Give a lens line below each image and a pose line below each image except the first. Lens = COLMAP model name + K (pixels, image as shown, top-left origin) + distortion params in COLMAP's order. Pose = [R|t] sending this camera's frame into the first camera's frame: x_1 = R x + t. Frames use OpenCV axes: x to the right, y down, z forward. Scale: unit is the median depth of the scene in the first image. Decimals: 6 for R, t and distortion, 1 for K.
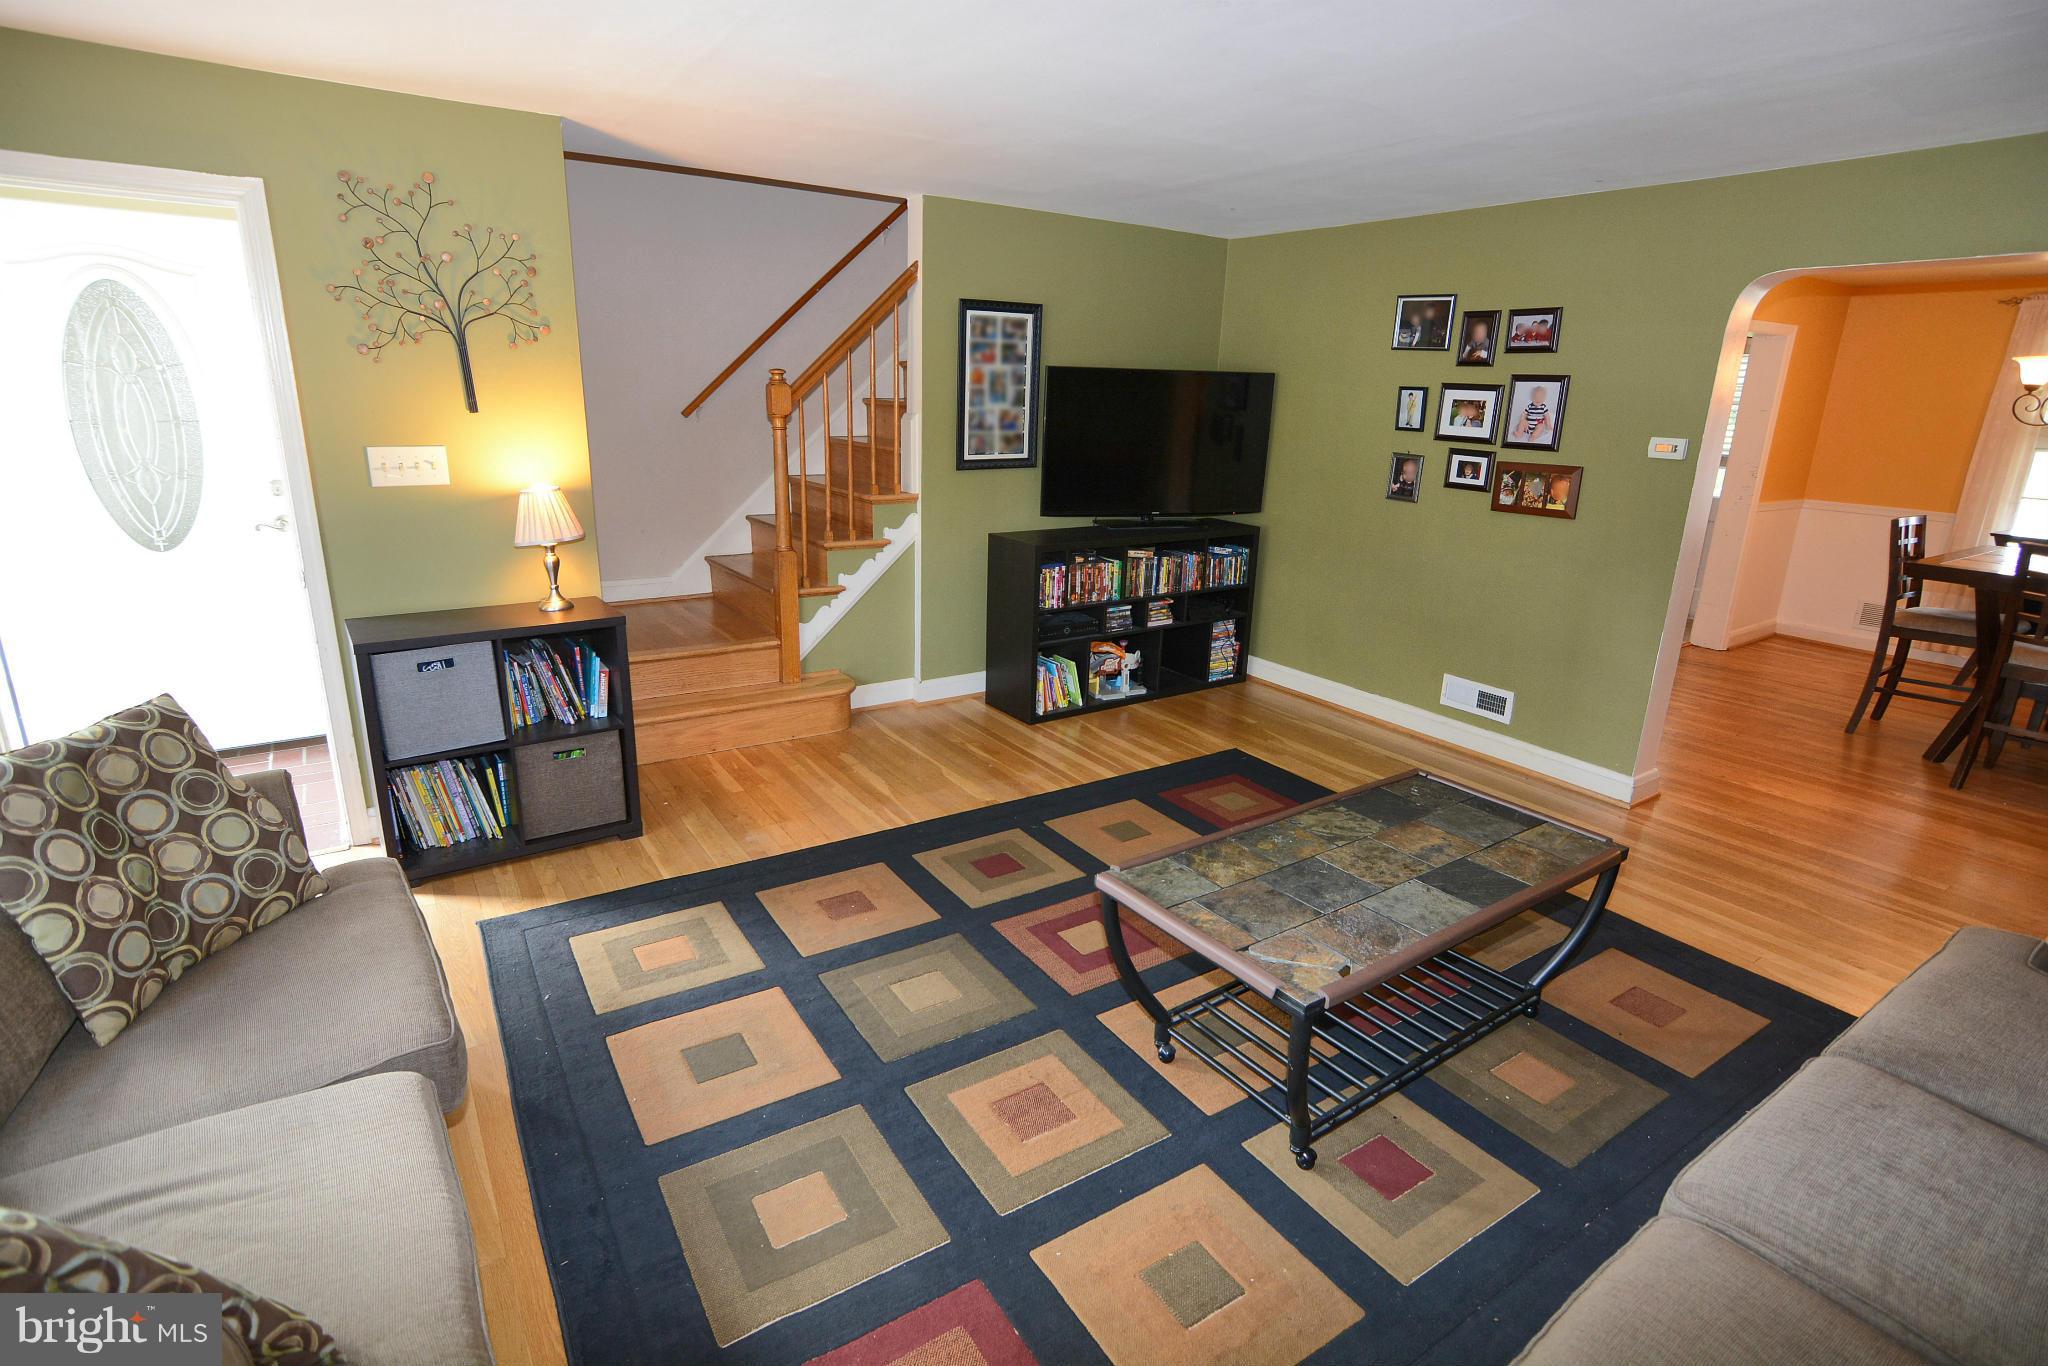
lens RADIAL K [[995.0, 0, 1029.7], [0, 995.0, 675.7], [0, 0, 1]] dist [-0.024523, 0.004750]
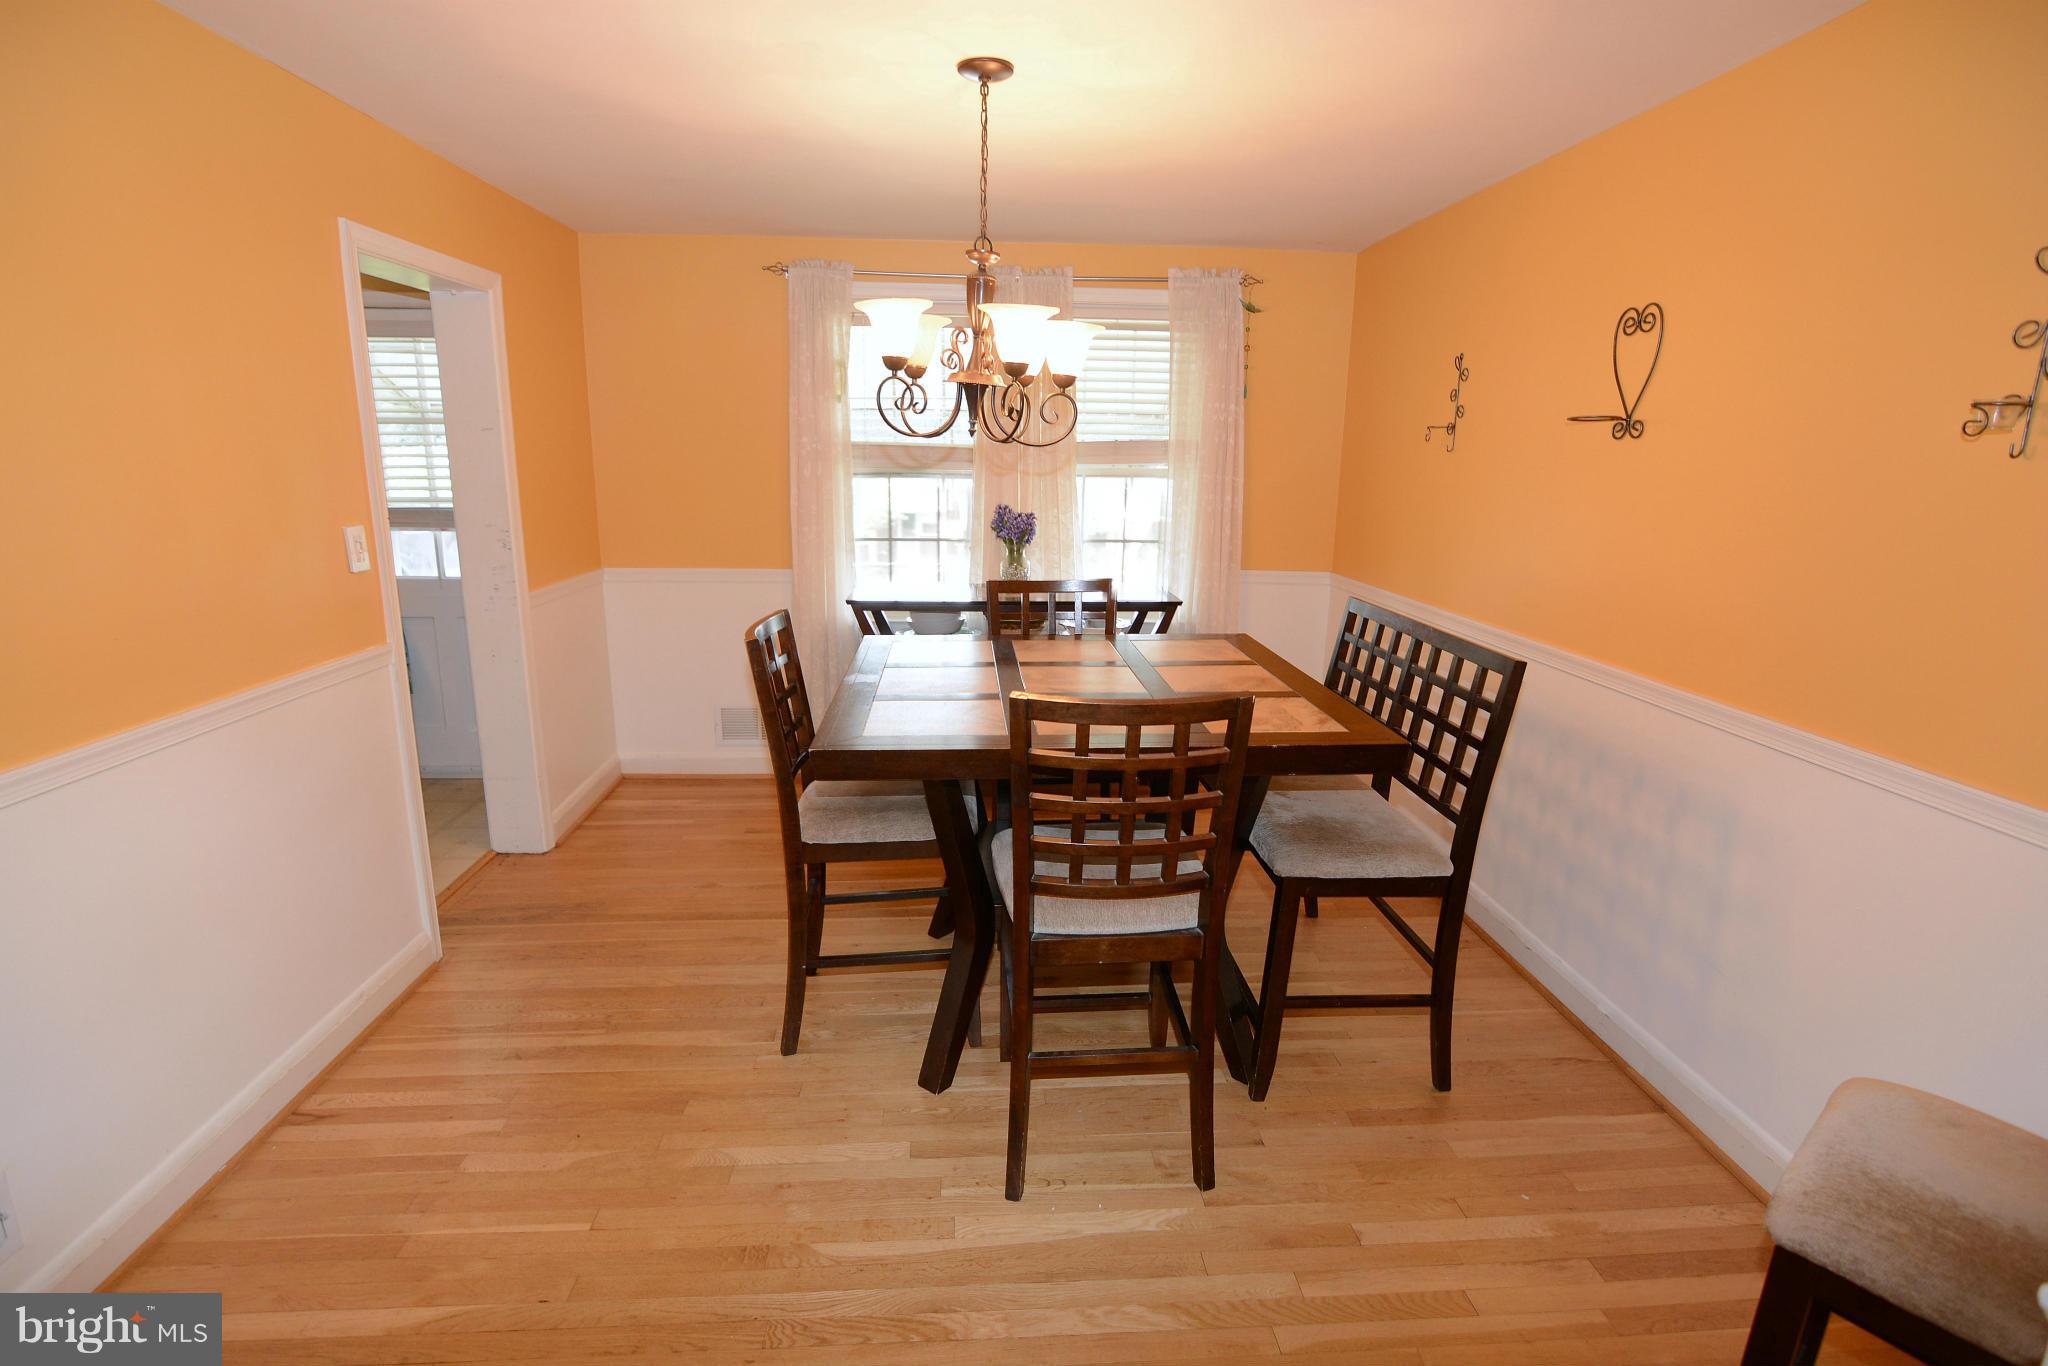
lens RADIAL K [[995.0, 0, 1045.2], [0, 995.0, 674.9], [0, 0, 1]] dist [-0.024523, 0.004750]
pose [[0.492266, -0.211915, 0.844255, 0.811968], [0.241633, 0.965061, 0.101348, -0.234280], [-0.836234, 0.154110, 0.526272, 0.939787]]
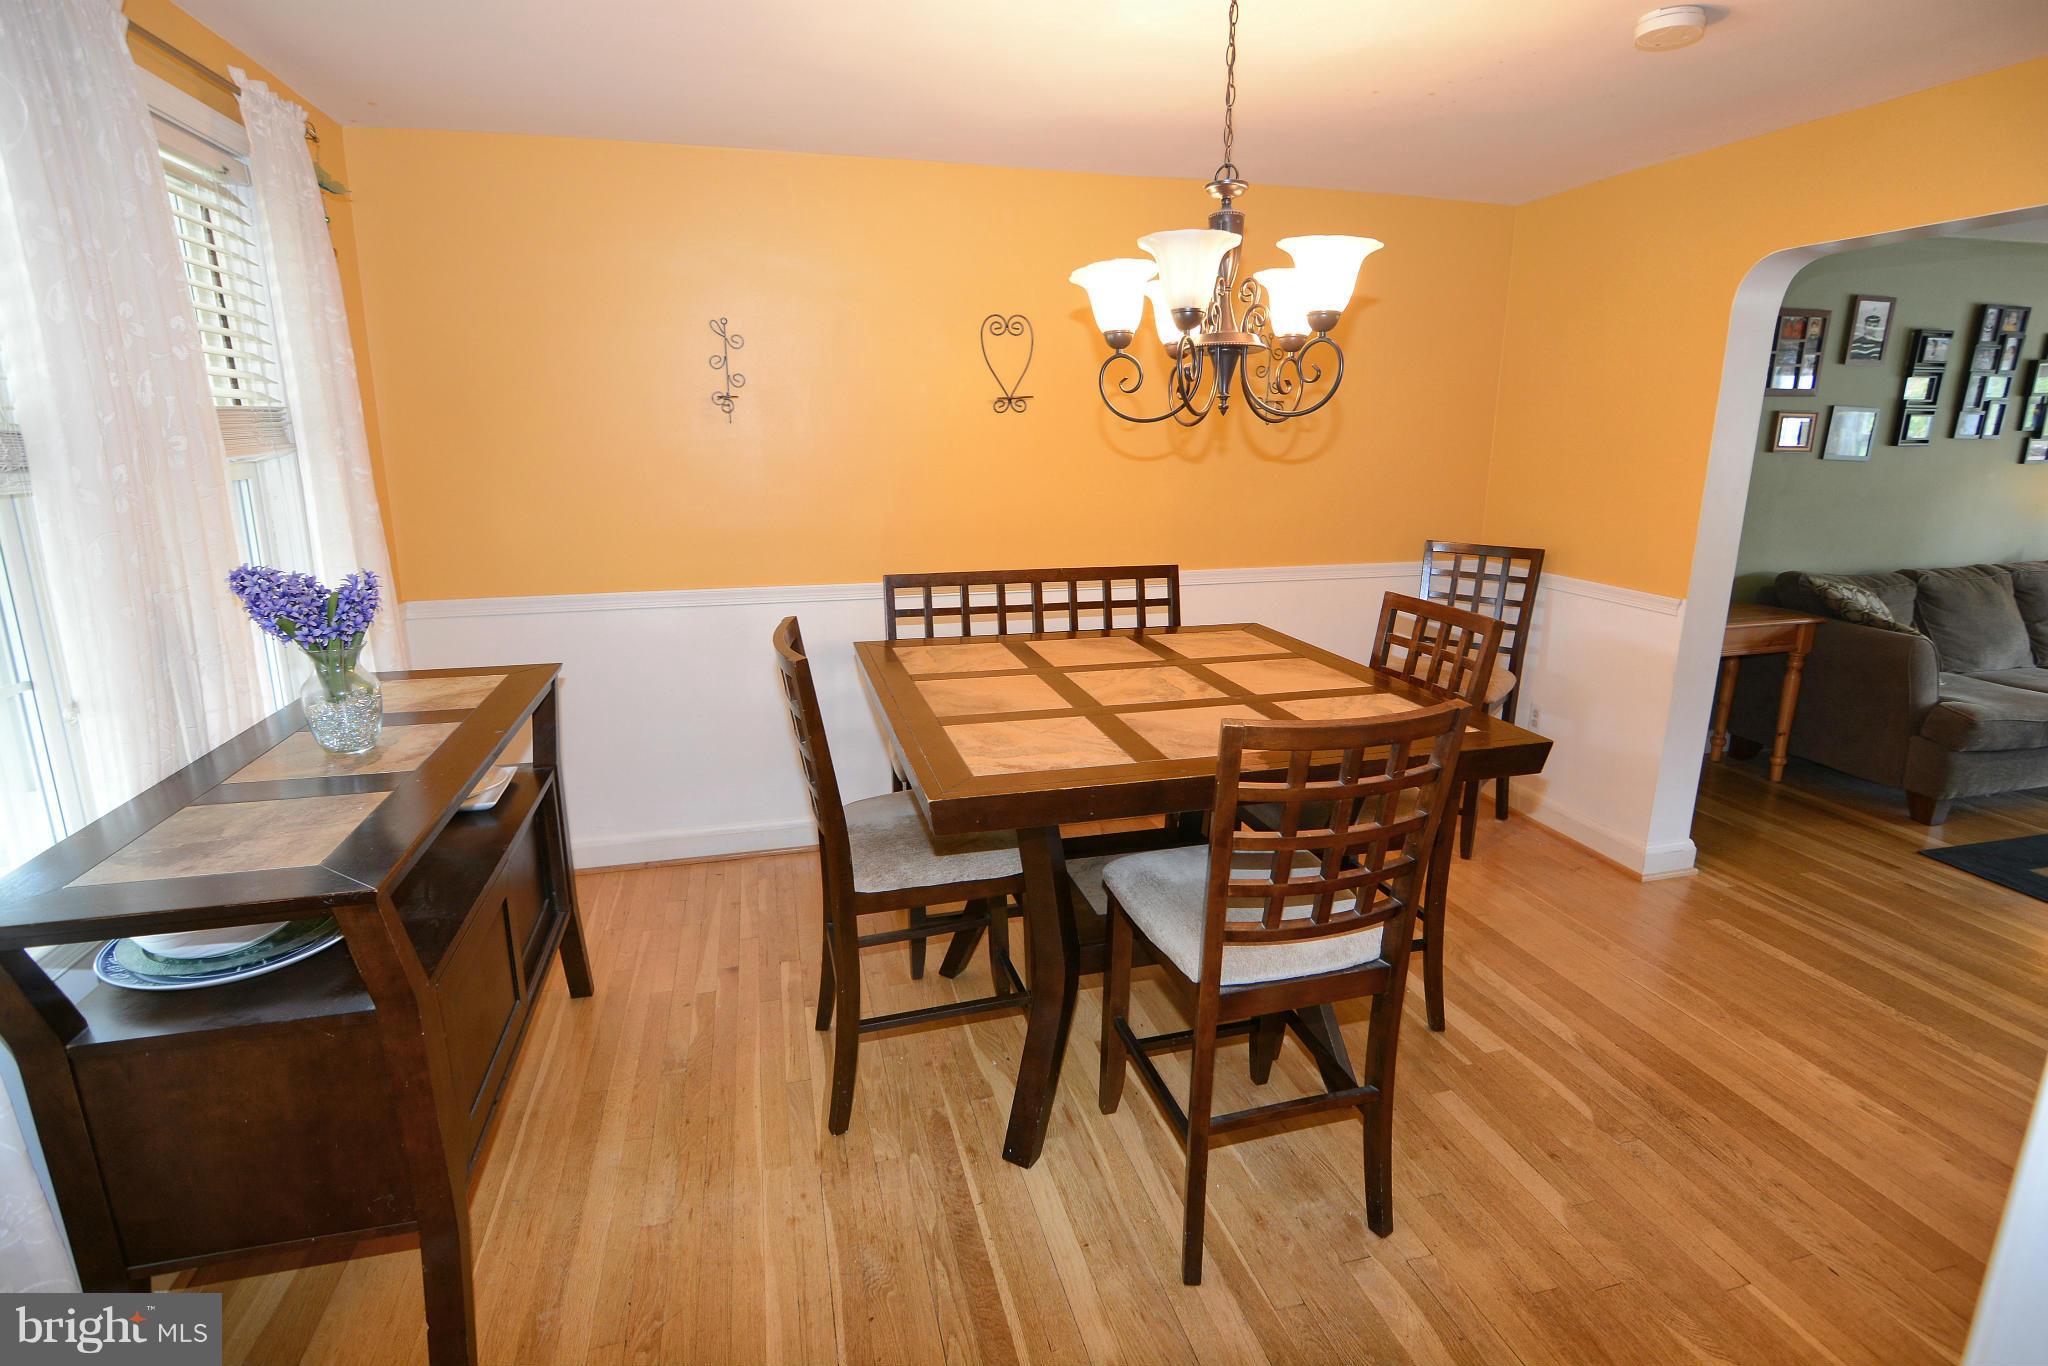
lens RADIAL K [[1042.5, 0, 1031.6], [0, 1042.5, 690.9], [0, 0, 1]] dist [-0.008710, 0.000634]
pose [[-0.951989, -0.096814, 0.290422, 1.363525], [0.060706, 0.870137, 0.489057, -0.516586], [-0.300054, 0.483207, -0.822483, 2.013023]]
